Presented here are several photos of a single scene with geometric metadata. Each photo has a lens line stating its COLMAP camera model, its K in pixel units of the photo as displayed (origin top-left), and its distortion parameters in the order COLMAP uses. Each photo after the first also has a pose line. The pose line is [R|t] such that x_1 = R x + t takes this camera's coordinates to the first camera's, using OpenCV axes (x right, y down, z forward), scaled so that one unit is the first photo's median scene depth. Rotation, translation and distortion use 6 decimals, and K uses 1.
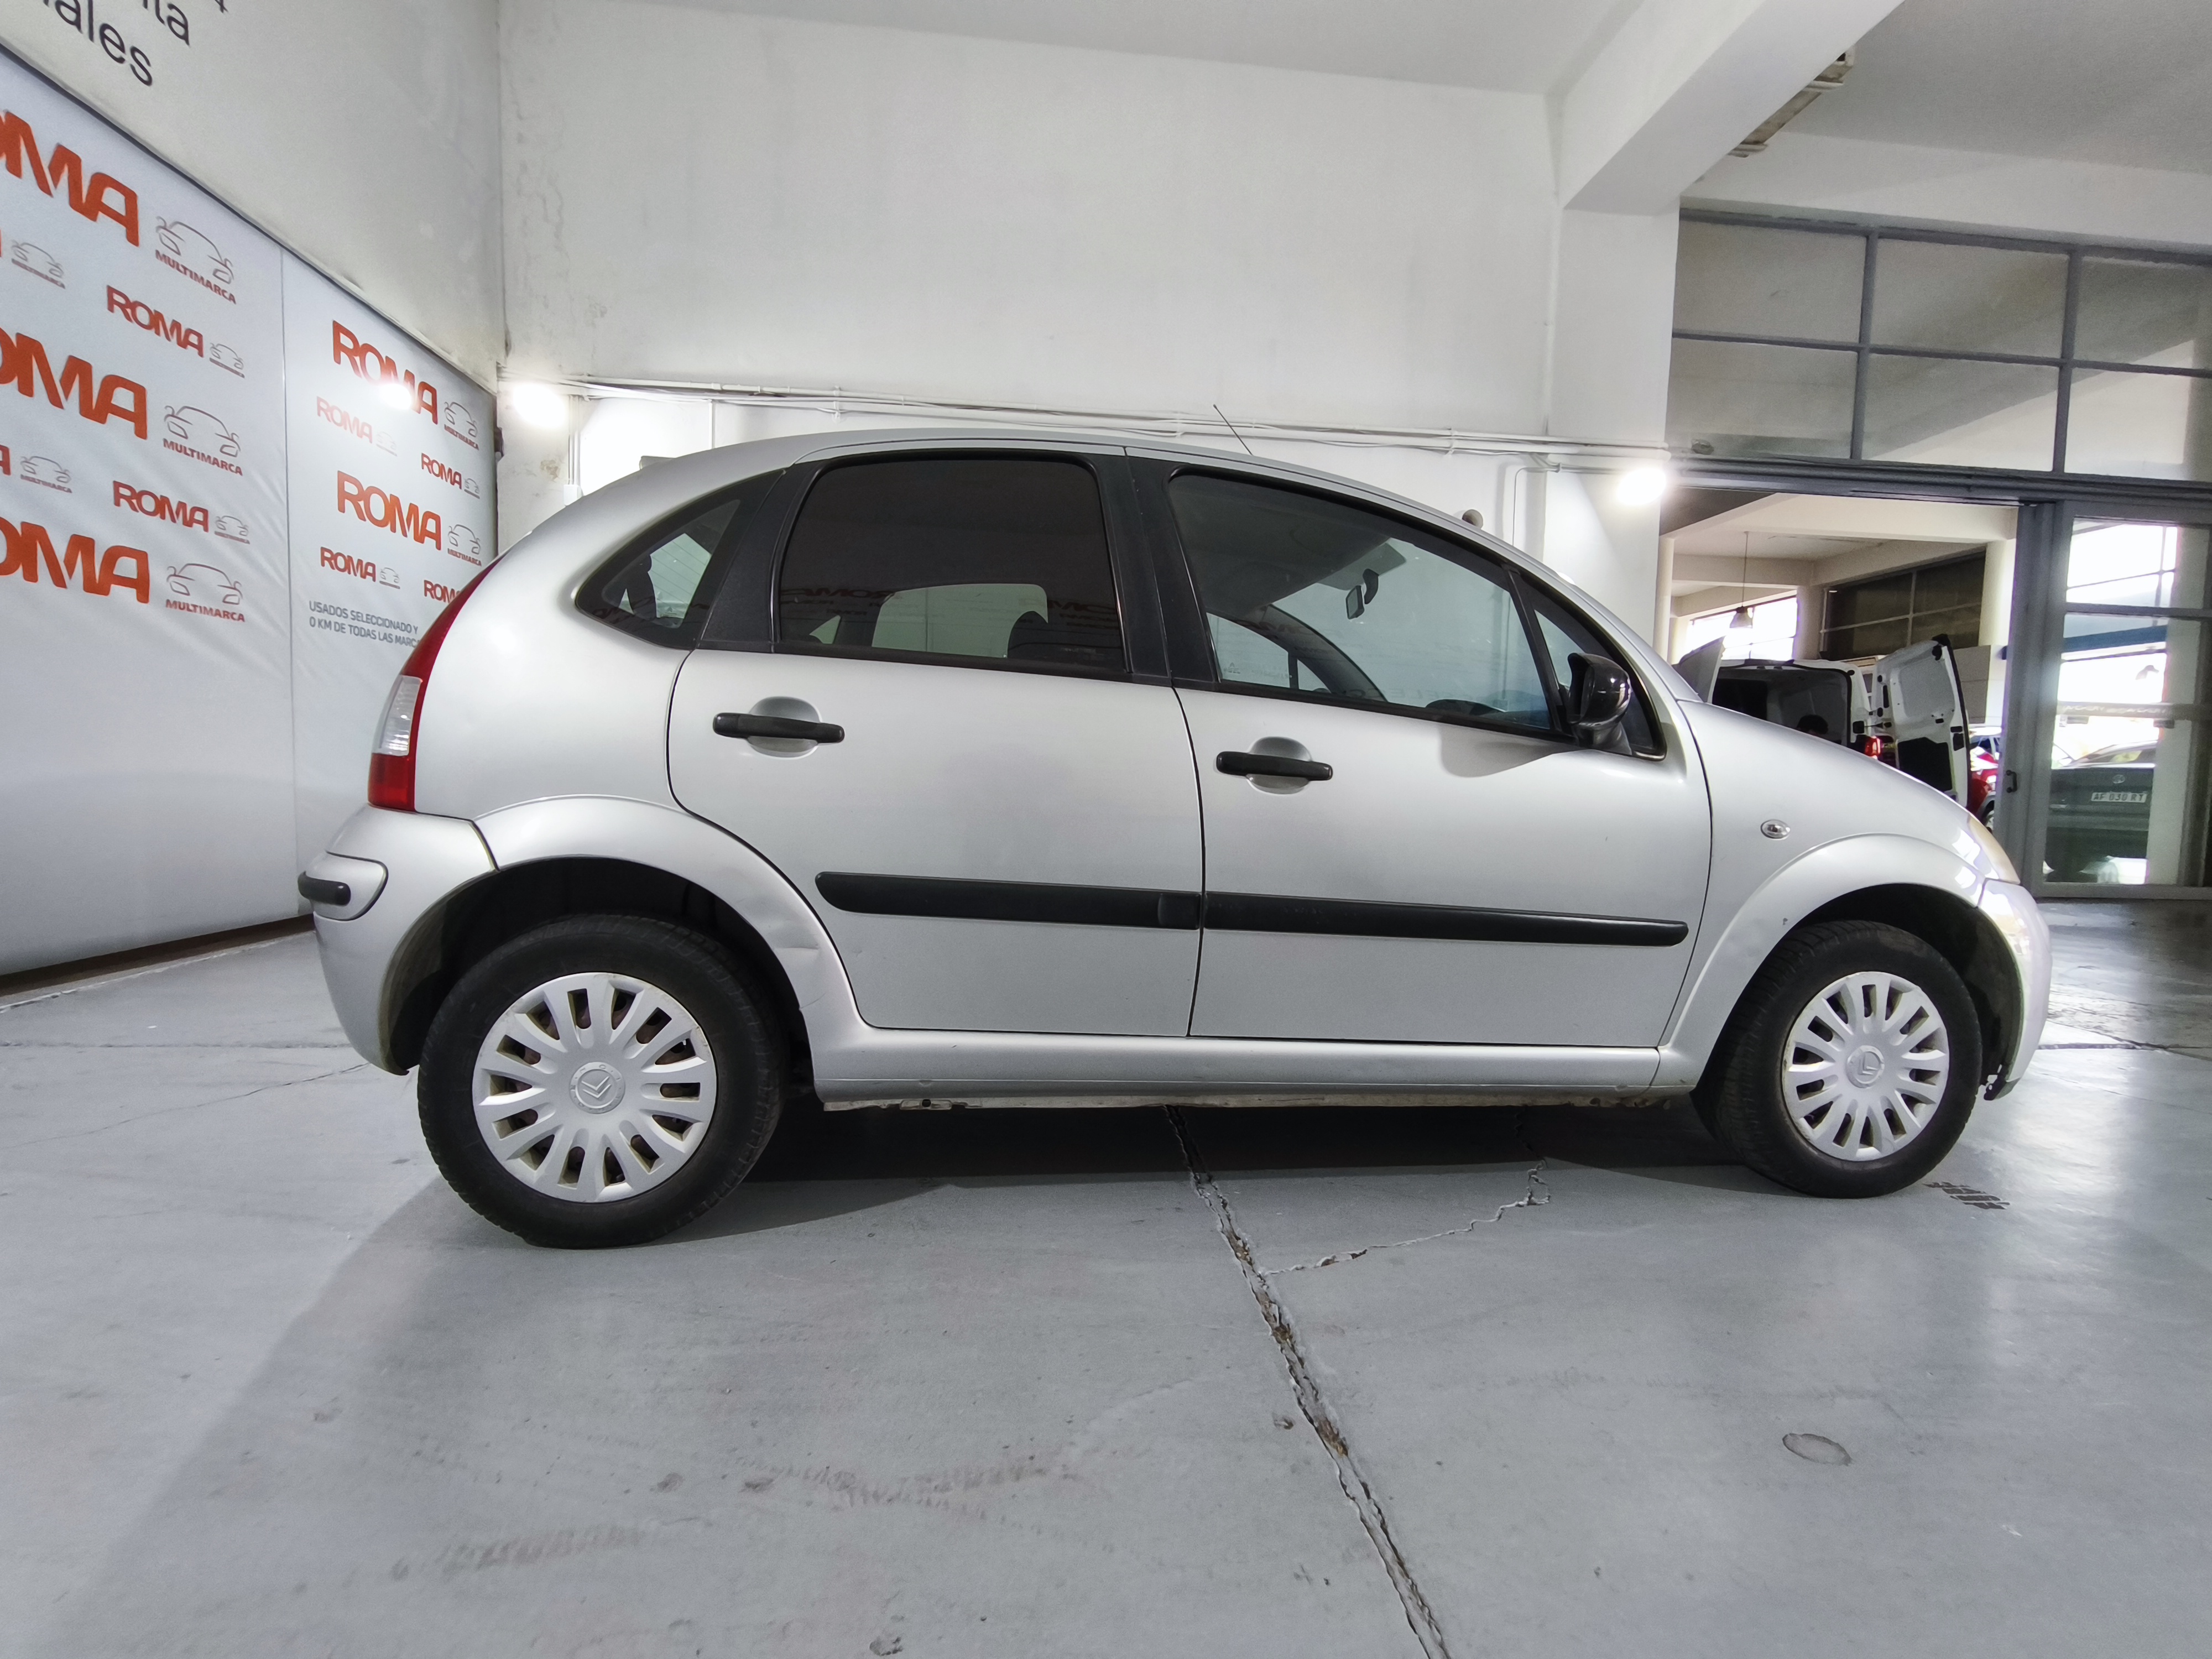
lens RADIAL K [[925.9, 0, 1106.0], [0, 925.9, 829.5], [0, 0, 1]] dist [0.002103, -0.003061]
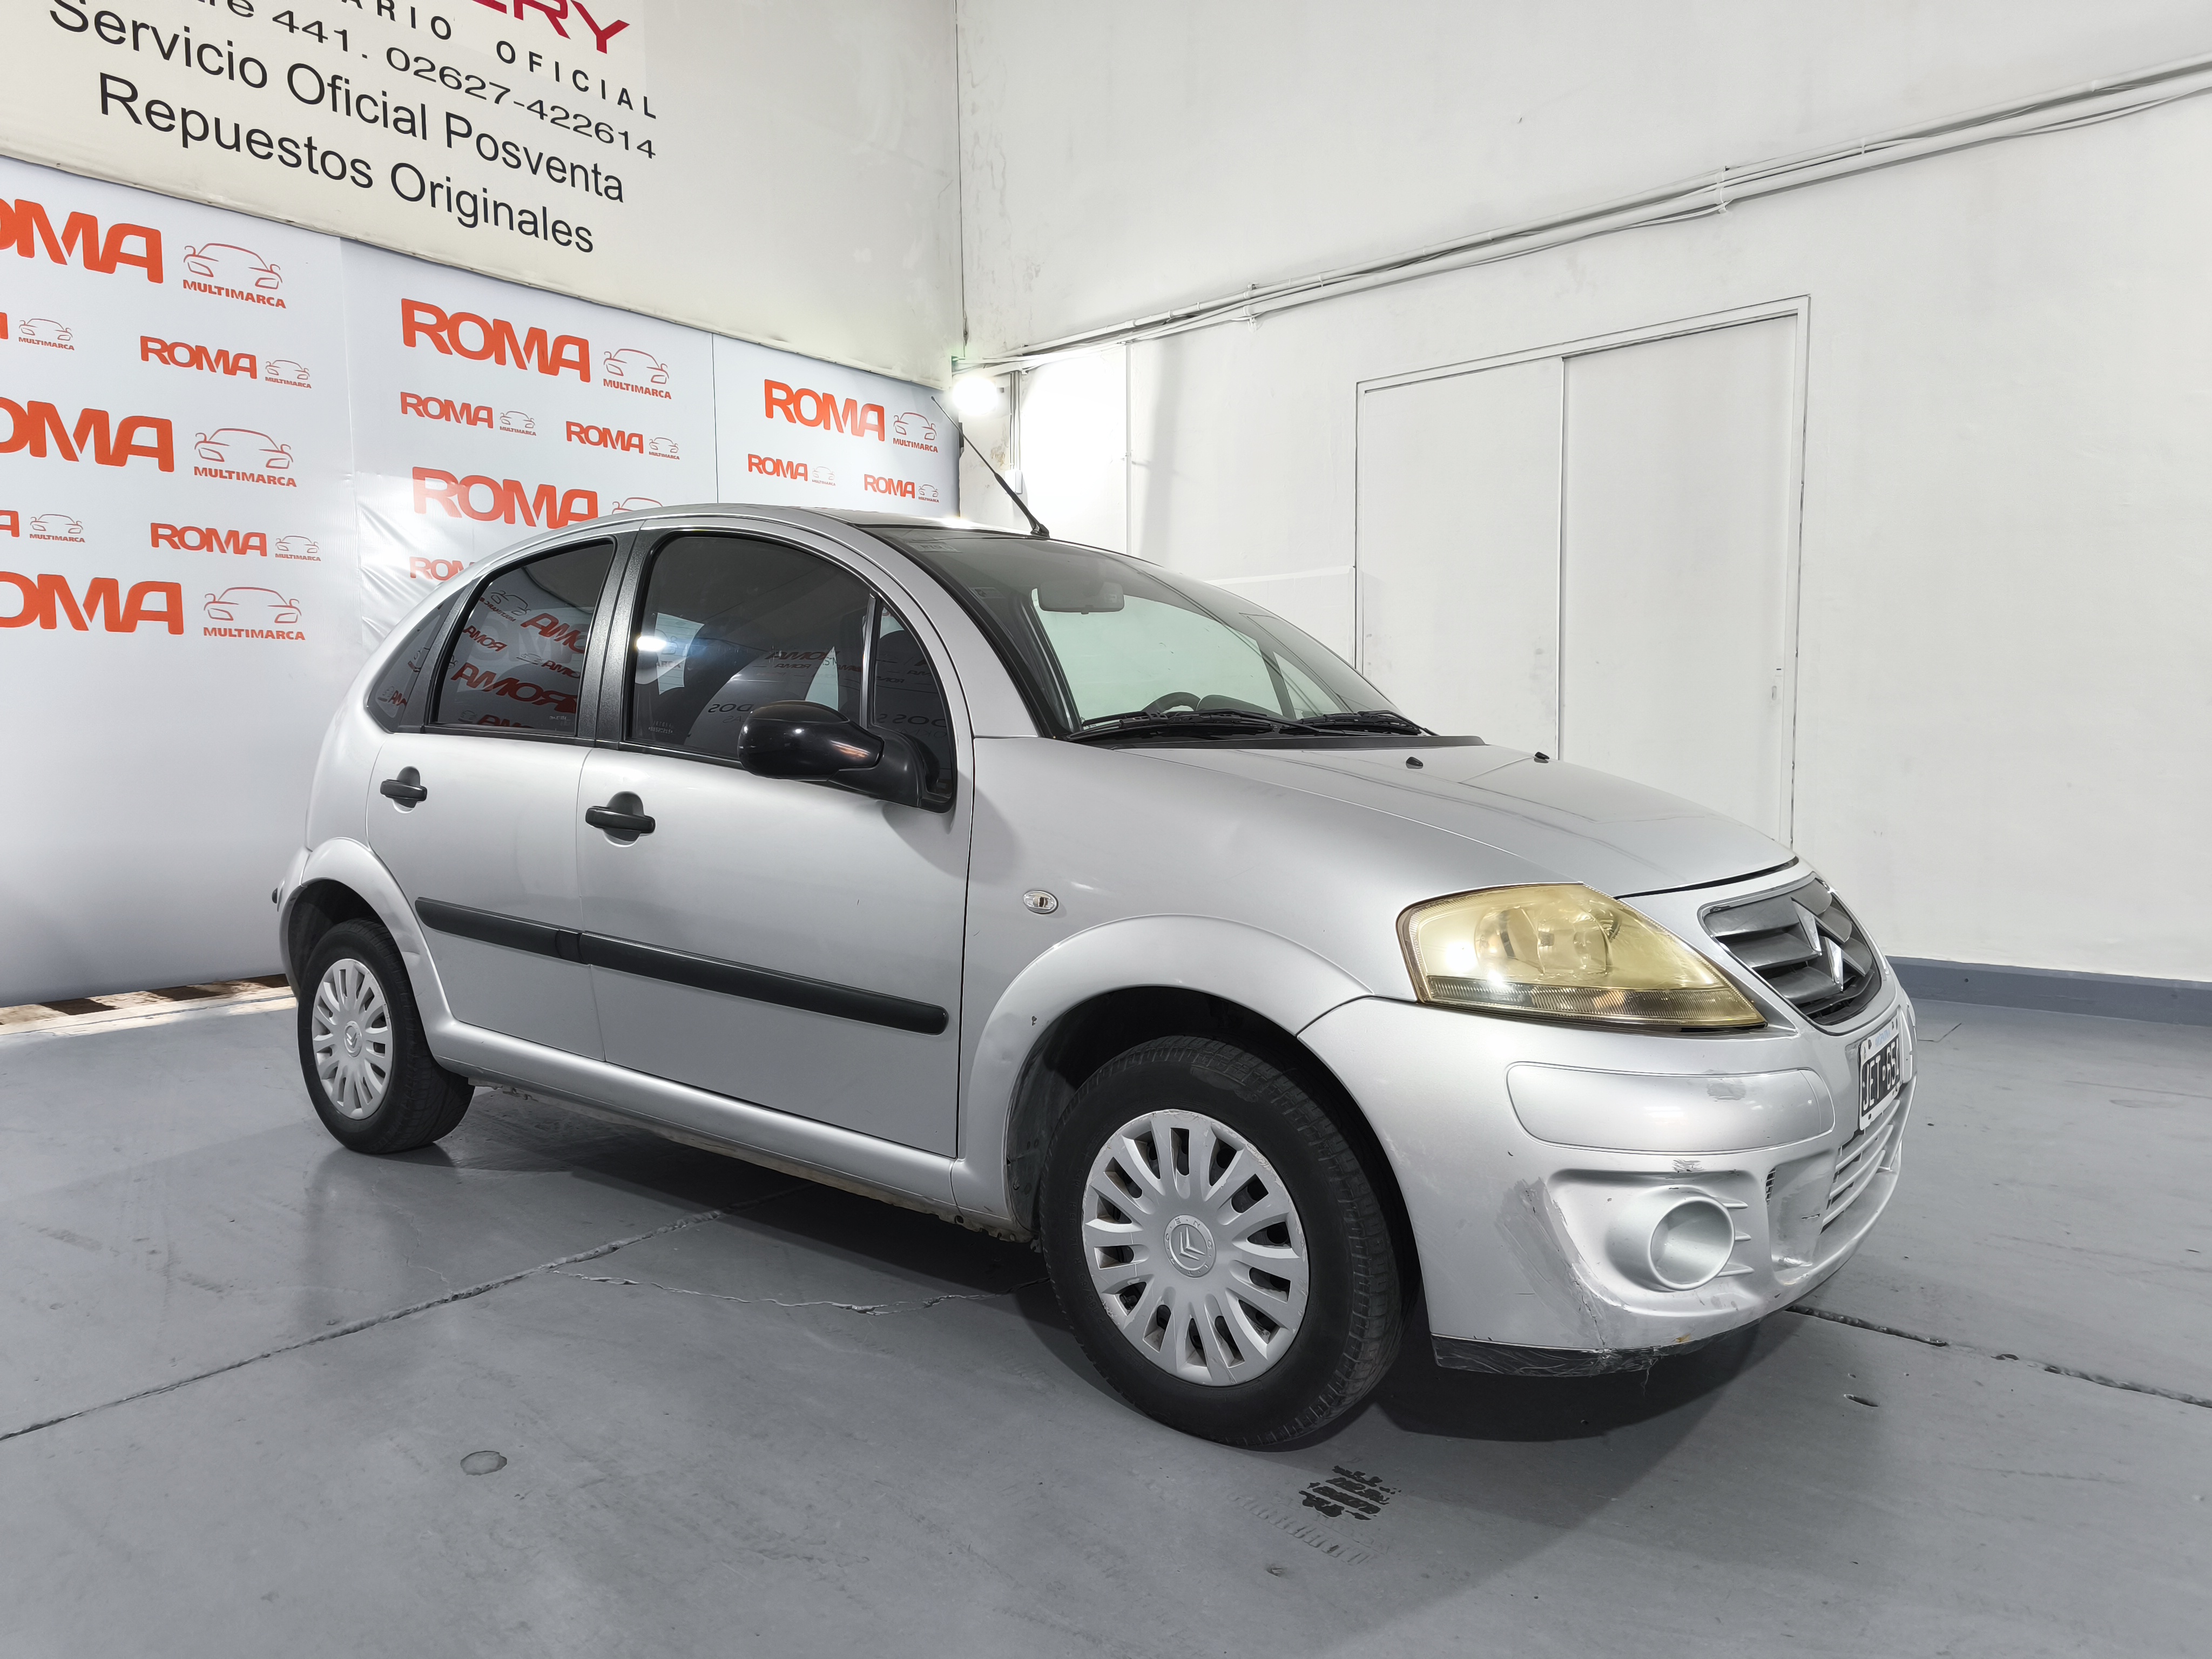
lens RADIAL K [[1440.2, 0, 1106.0], [0, 1440.2, 829.5], [0, 0, 1]] dist [0.067247, -0.057284]
pose [[0.706305, 0.013131, -0.707786, 1.309088], [-0.017421, 0.999848, 0.001166, -0.050829], [0.707693, 0.011507, 0.706426, 0.146116]]
